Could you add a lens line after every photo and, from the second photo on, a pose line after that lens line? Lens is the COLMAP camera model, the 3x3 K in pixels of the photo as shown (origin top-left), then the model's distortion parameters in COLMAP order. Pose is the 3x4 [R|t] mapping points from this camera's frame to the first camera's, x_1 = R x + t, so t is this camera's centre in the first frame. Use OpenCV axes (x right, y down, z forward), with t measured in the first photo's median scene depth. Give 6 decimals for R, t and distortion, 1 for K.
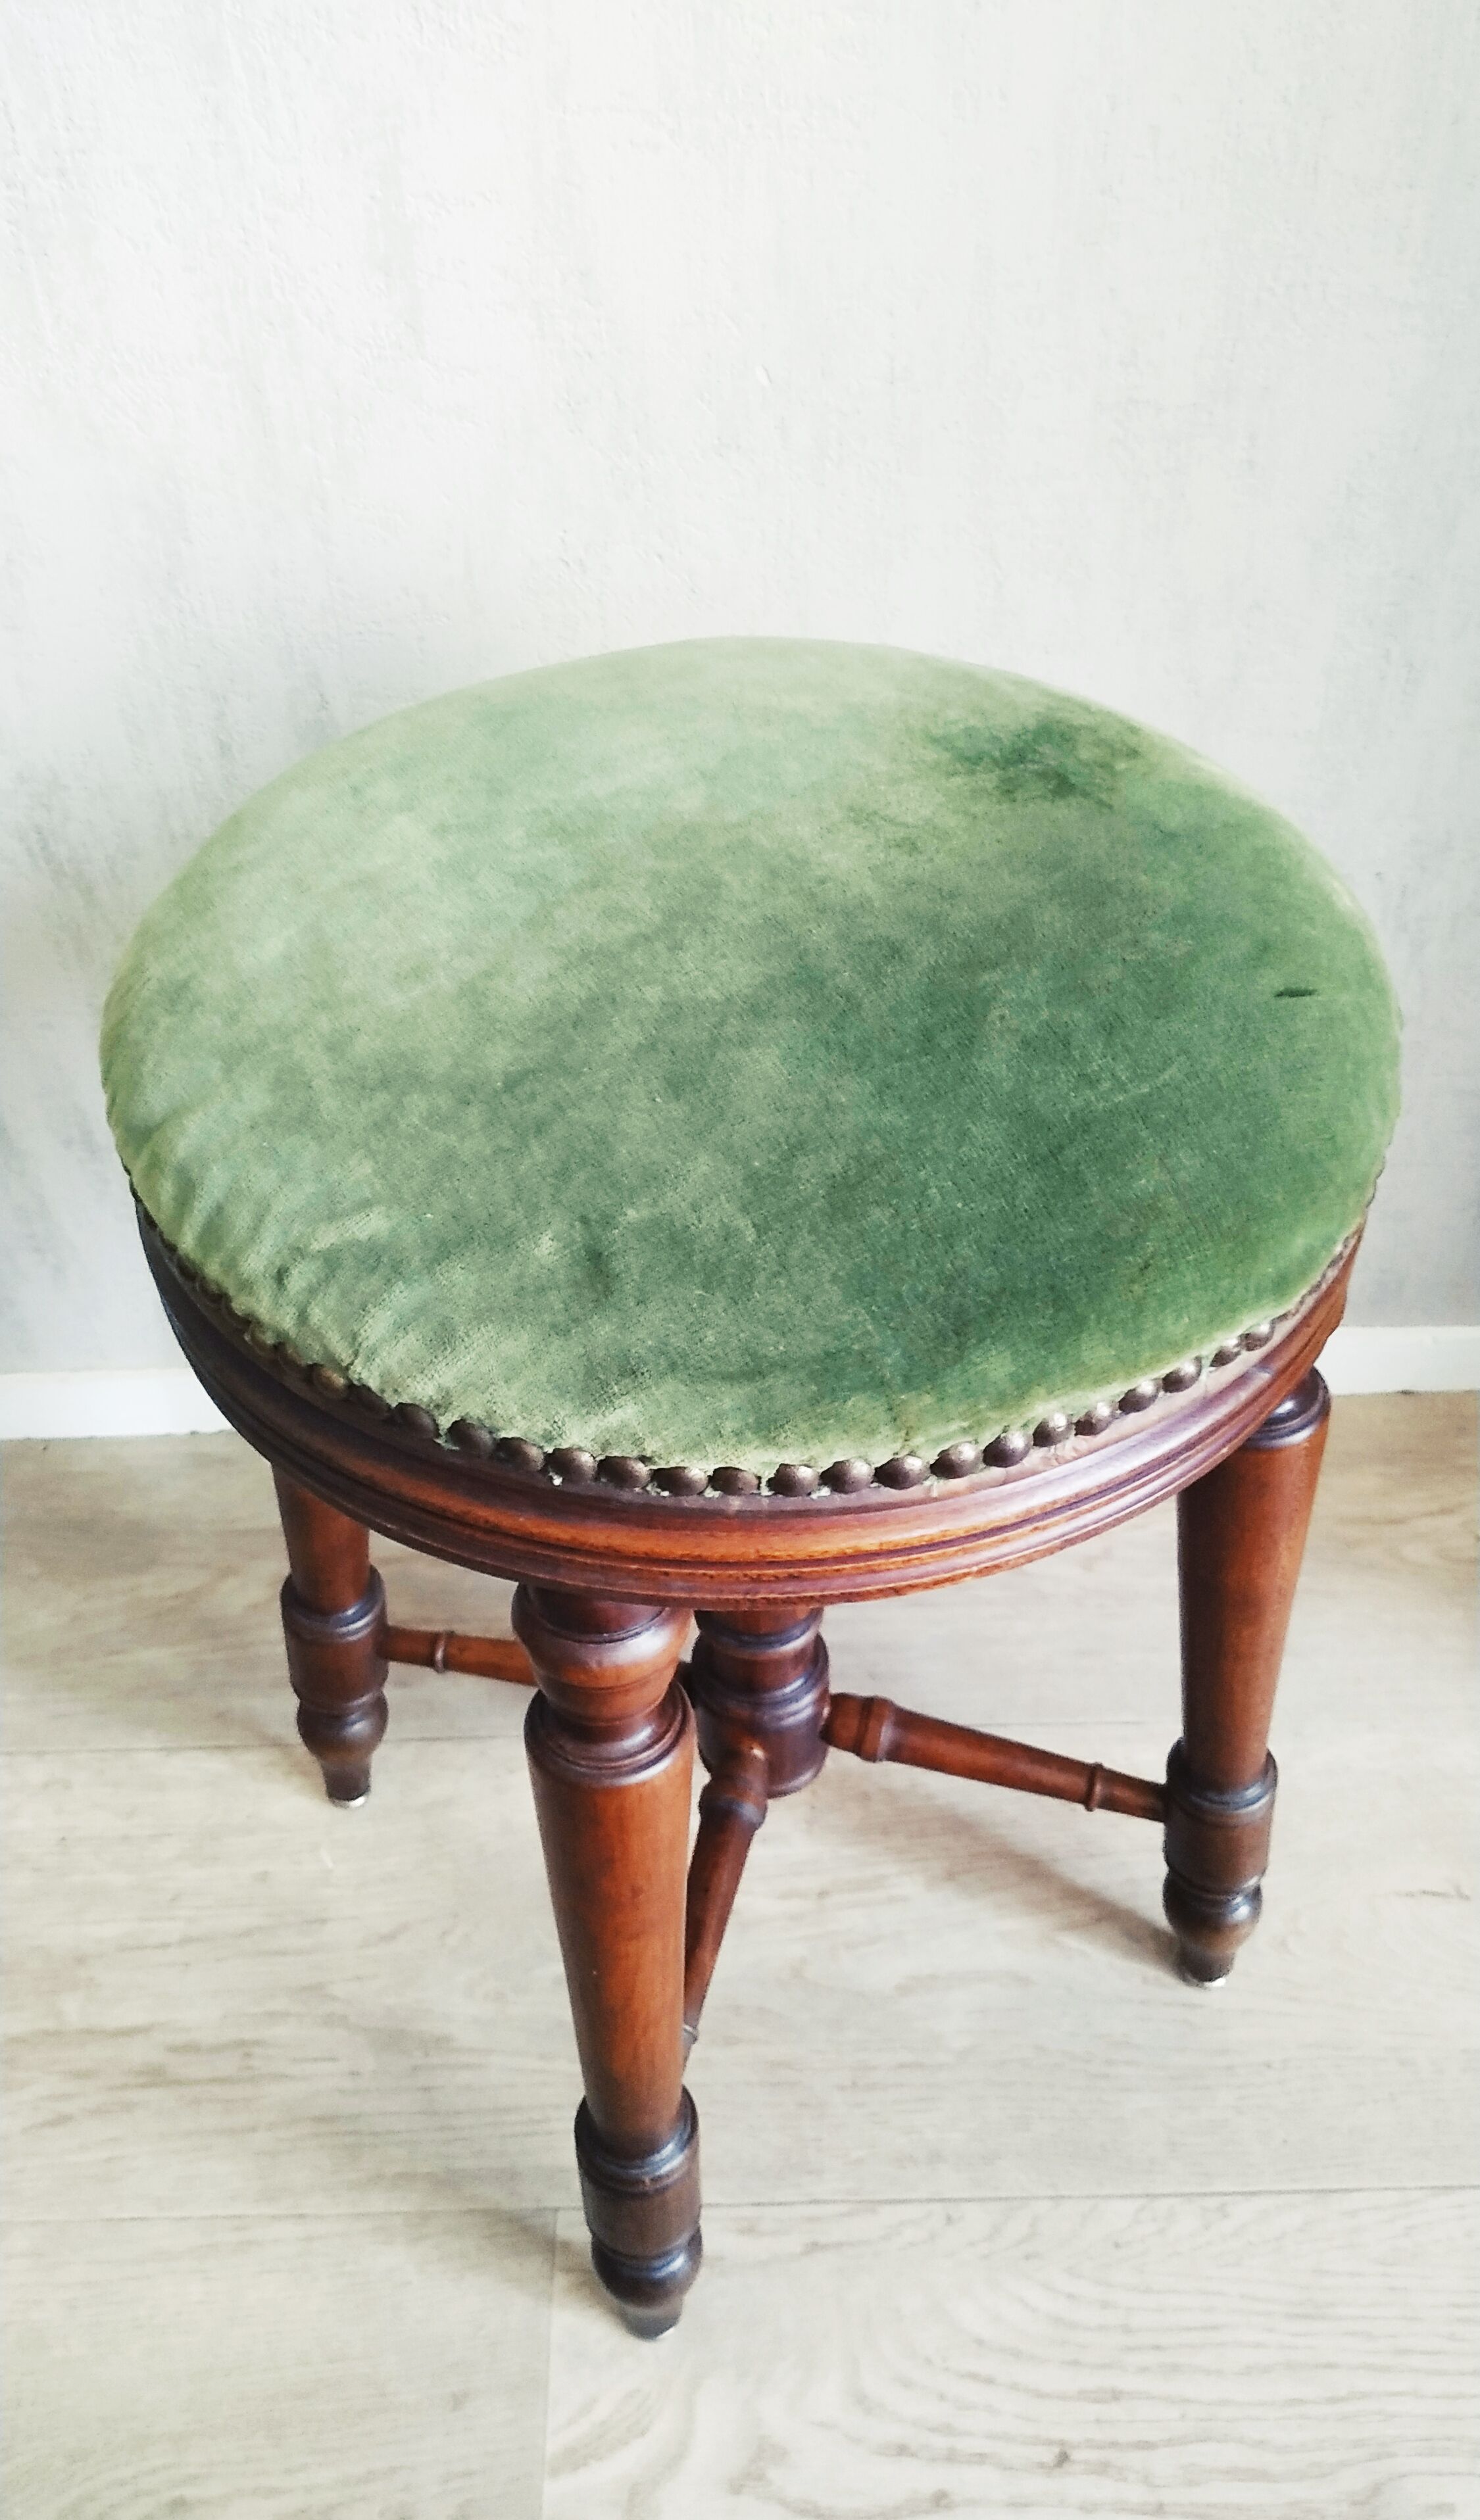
lens RADIAL K [[1899.7, 0, 699.0], [0, 1899.7, 1418.7], [0, 0, 1]] dist [0.003741, 0.006851]
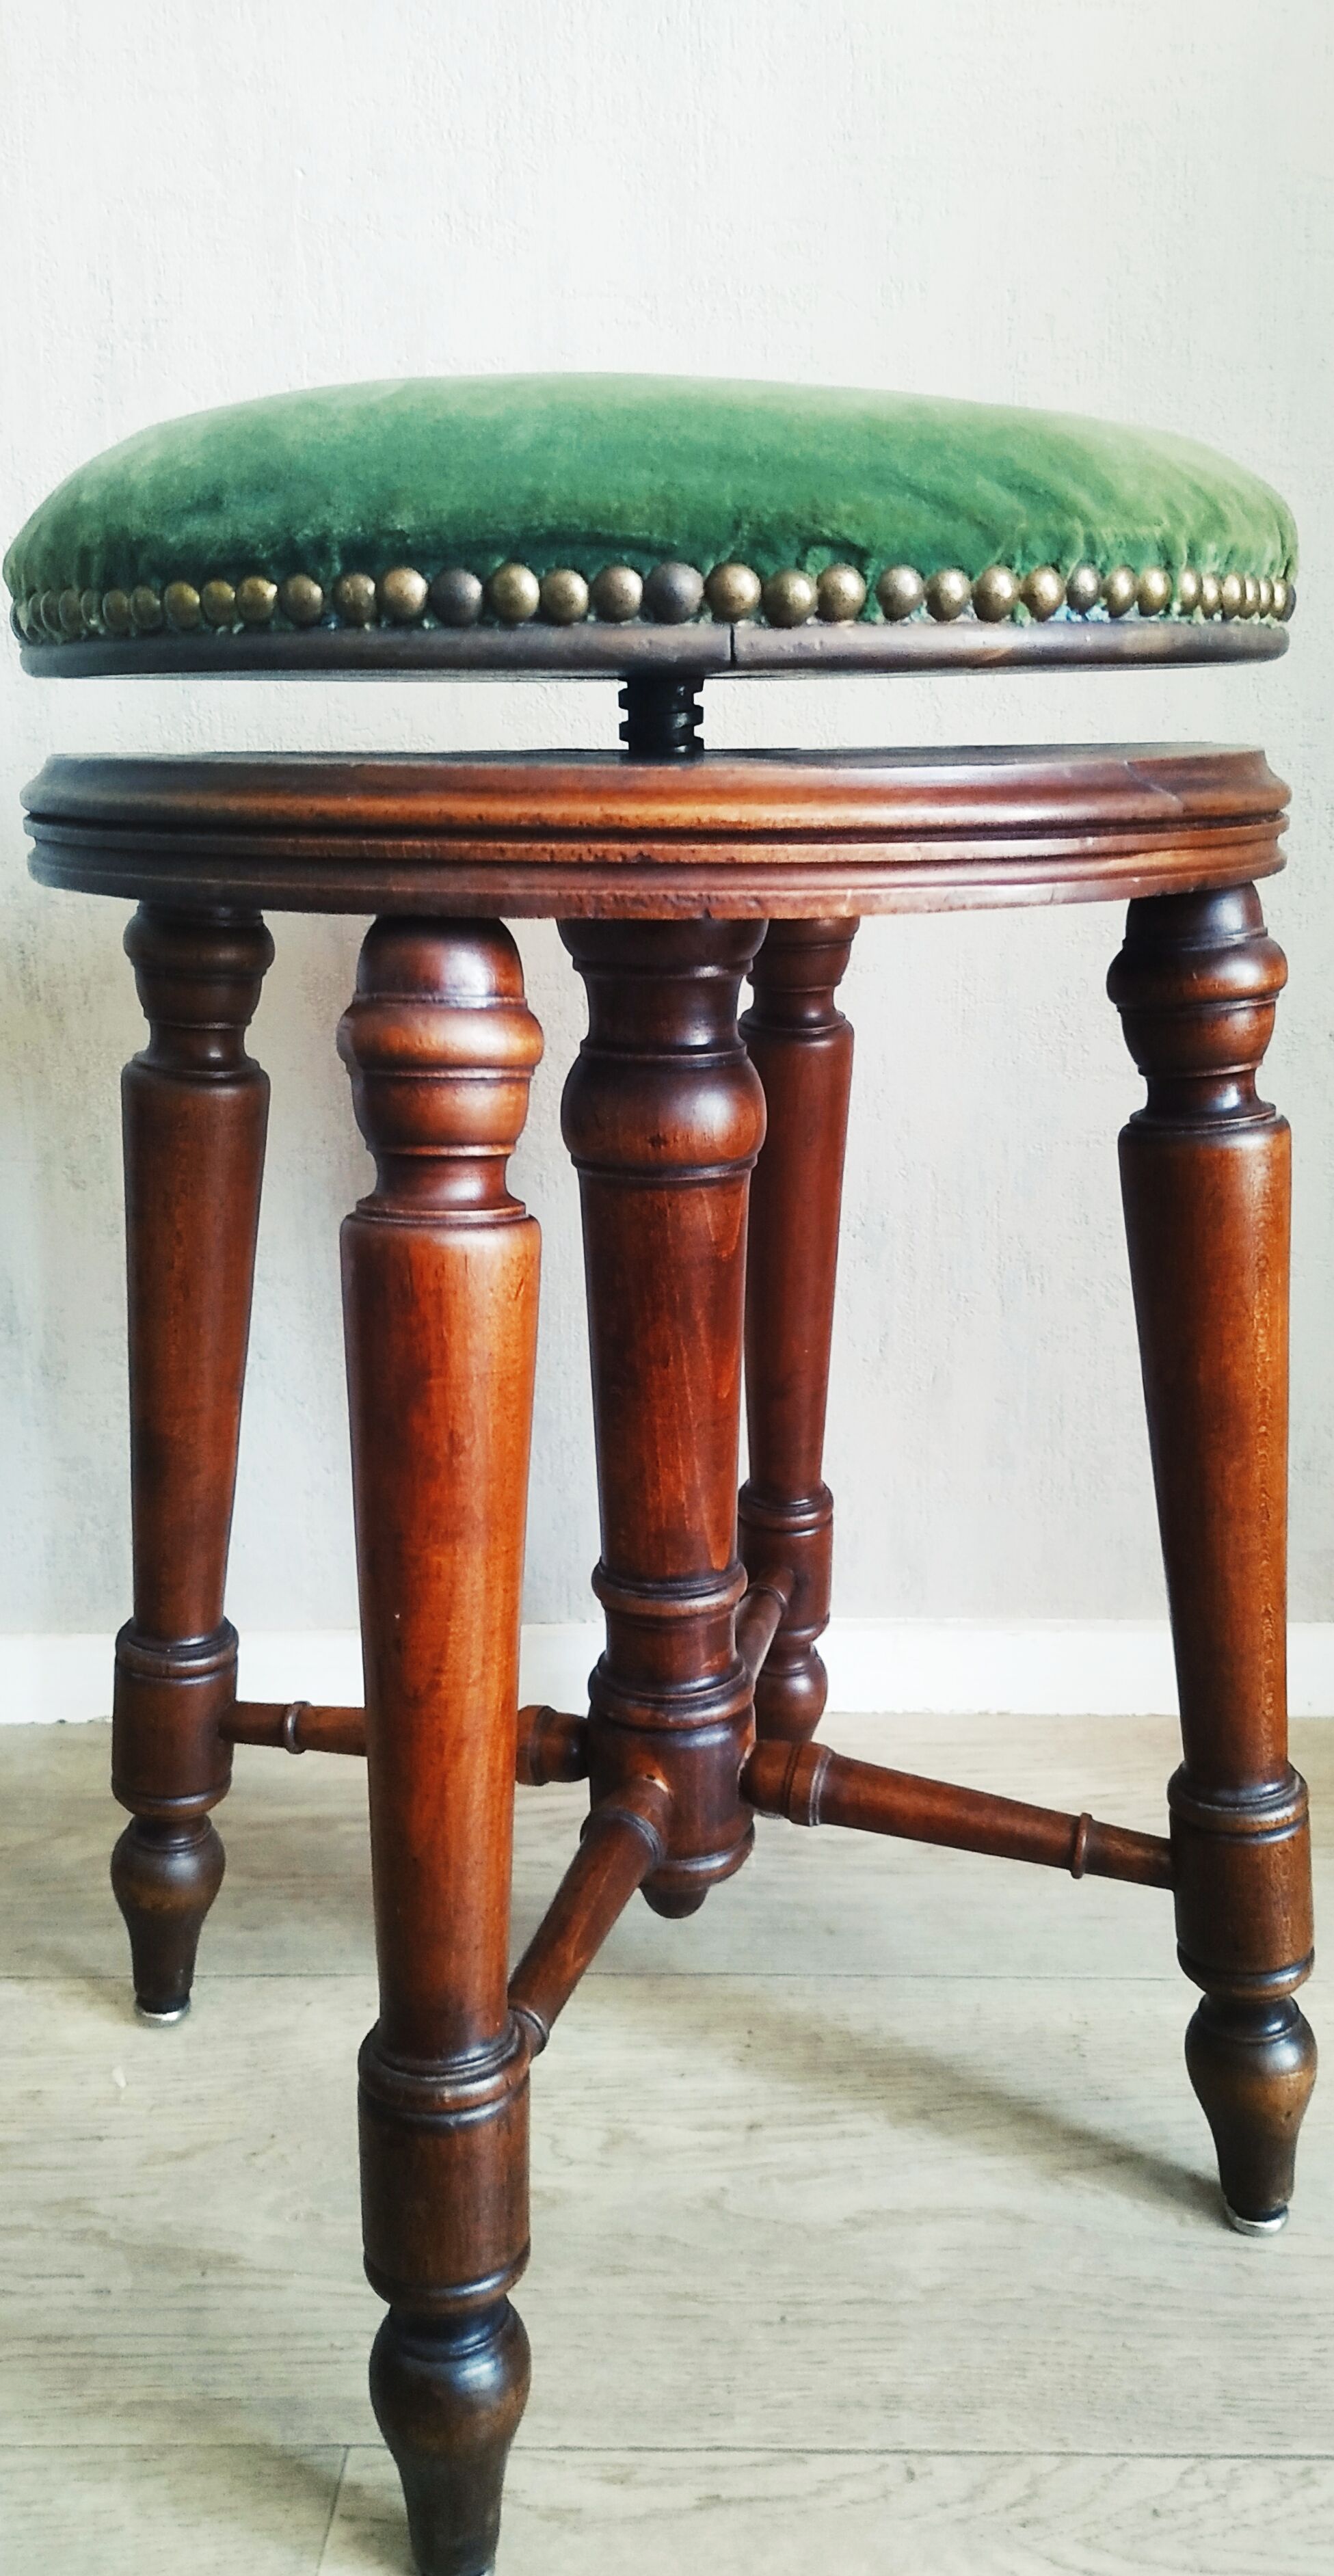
lens RADIAL K [[2046.9, 0, 687.3], [0, 2046.9, 1248.9], [0, 0, 1]] dist [-0.027708, 0.031424]
pose [[0.999276, 0.022843, -0.030437, 0.059562], [-0.035425, 0.850562, -0.524680, 0.410971], [0.013903, 0.525378, 0.850755, 0.127438]]
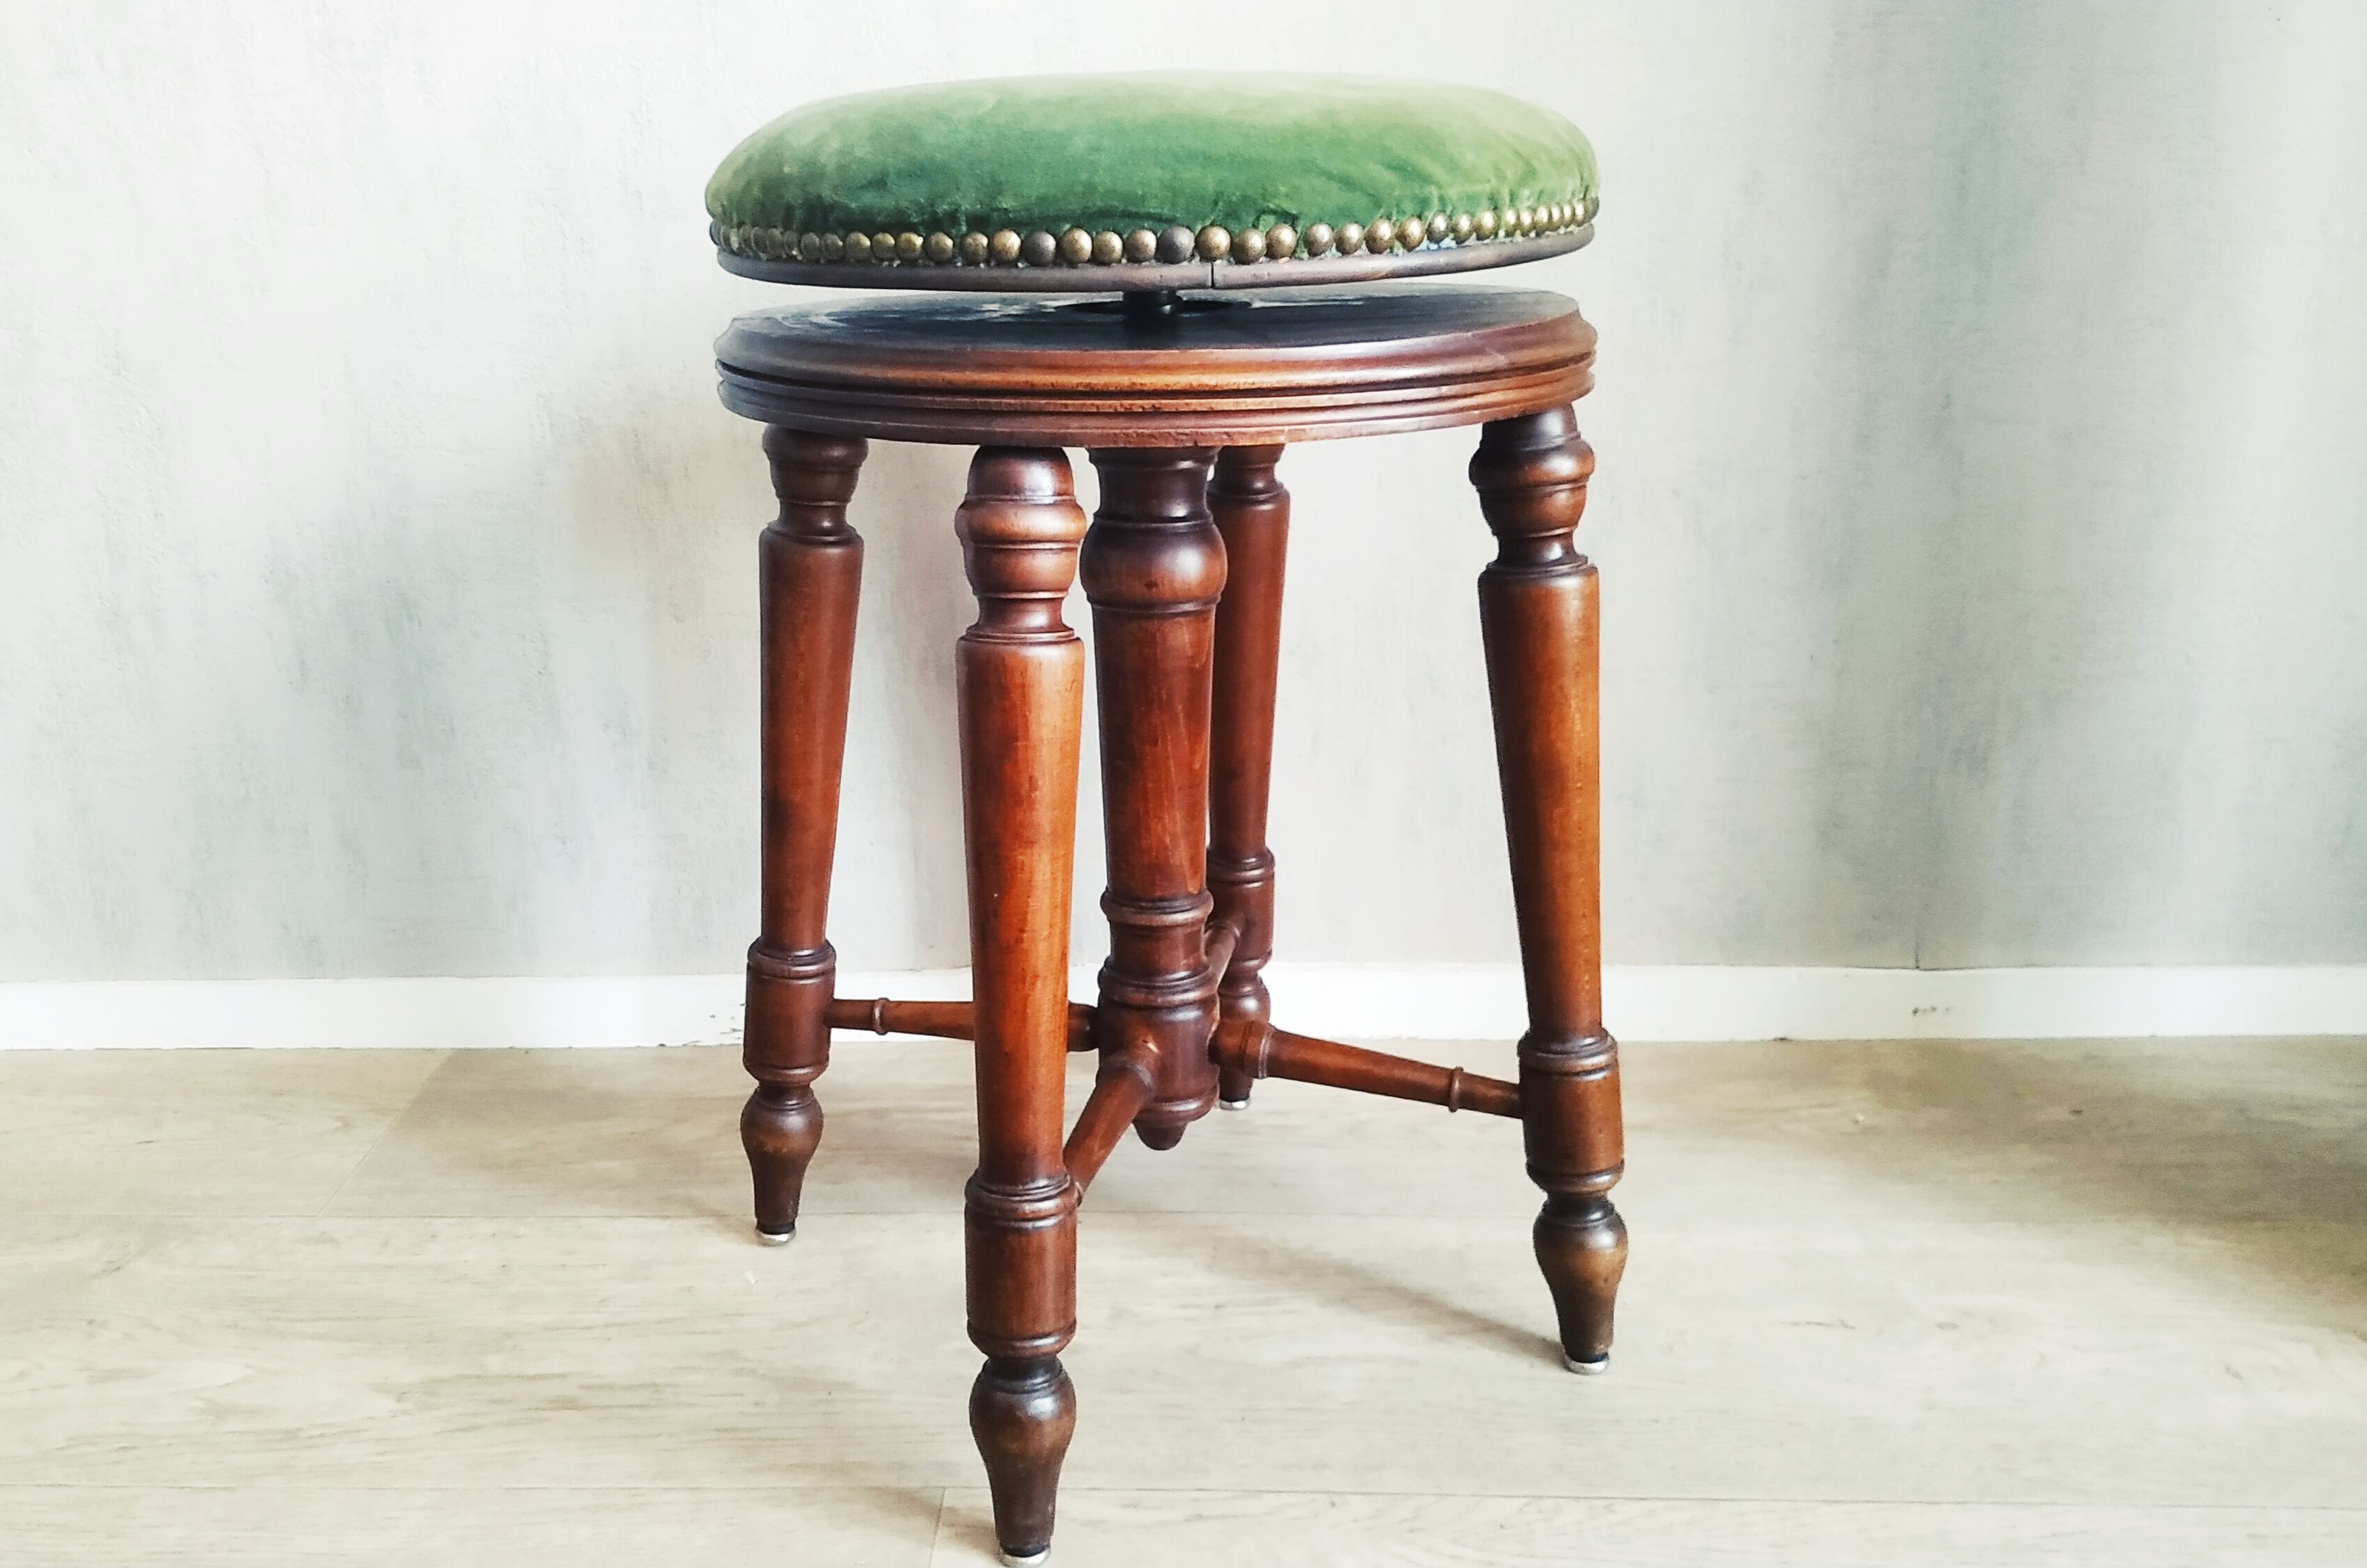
lens RADIAL K [[2039.1, 0, 1065.9], [0, 2039.1, 748.8], [0, 0, 1]] dist [0.054955, -0.035951]
pose [[0.998068, 0.018791, -0.059225, 0.045188], [-0.045662, 0.868253, -0.494016, 0.585588], [0.042139, 0.495766, 0.867433, -0.137419]]
